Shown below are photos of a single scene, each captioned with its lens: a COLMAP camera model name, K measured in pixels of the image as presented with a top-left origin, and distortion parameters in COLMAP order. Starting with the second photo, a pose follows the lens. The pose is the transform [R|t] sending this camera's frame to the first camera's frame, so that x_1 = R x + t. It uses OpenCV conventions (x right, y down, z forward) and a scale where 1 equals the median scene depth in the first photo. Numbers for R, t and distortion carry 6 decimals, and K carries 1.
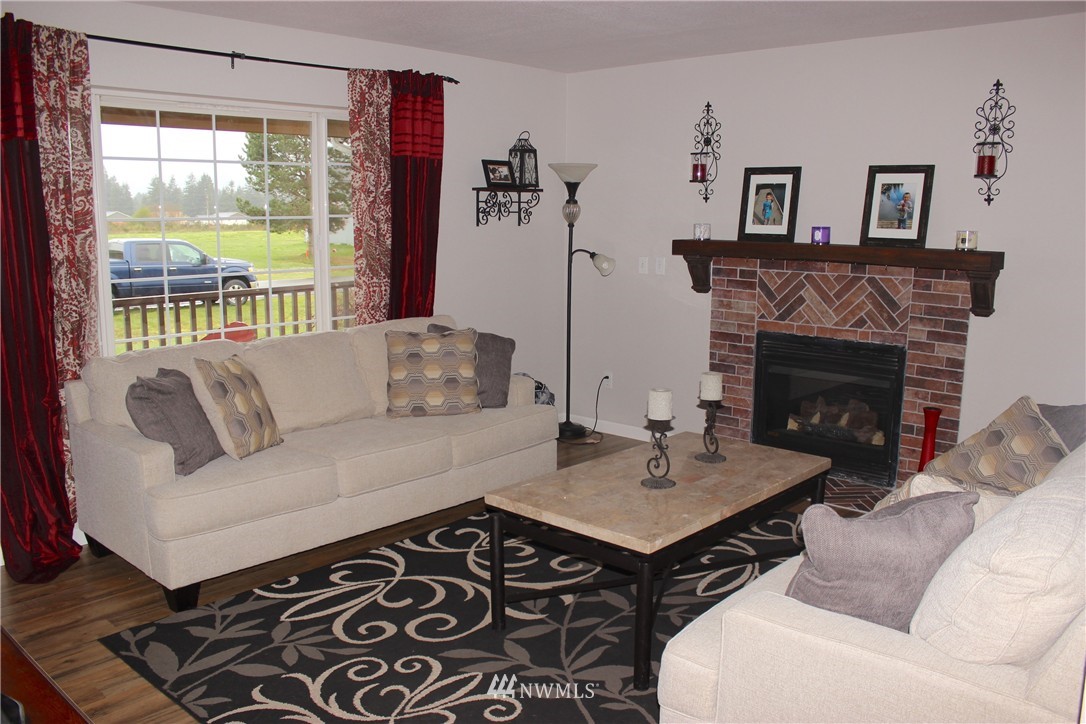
lens RADIAL K [[918.4, 0, 543.6], [0, 918.4, 381.1], [0, 0, 1]] dist [-0.192405, 0.188011]
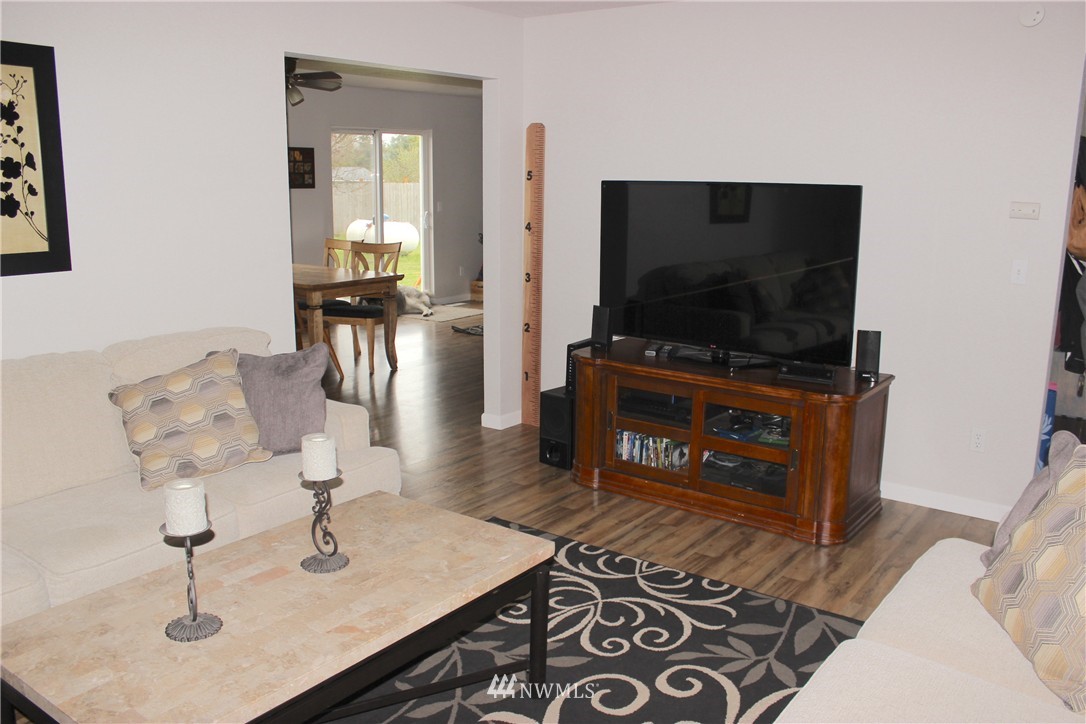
lens RADIAL K [[918.4, 0, 543.6], [0, 918.4, 381.1], [0, 0, 1]] dist [-0.192405, 0.188011]
pose [[-0.995077, 0.009249, -0.098670, 0.024700], [-0.030584, 0.918376, 0.394524, -0.345610], [0.094265, 0.395600, -0.913573, 1.800417]]
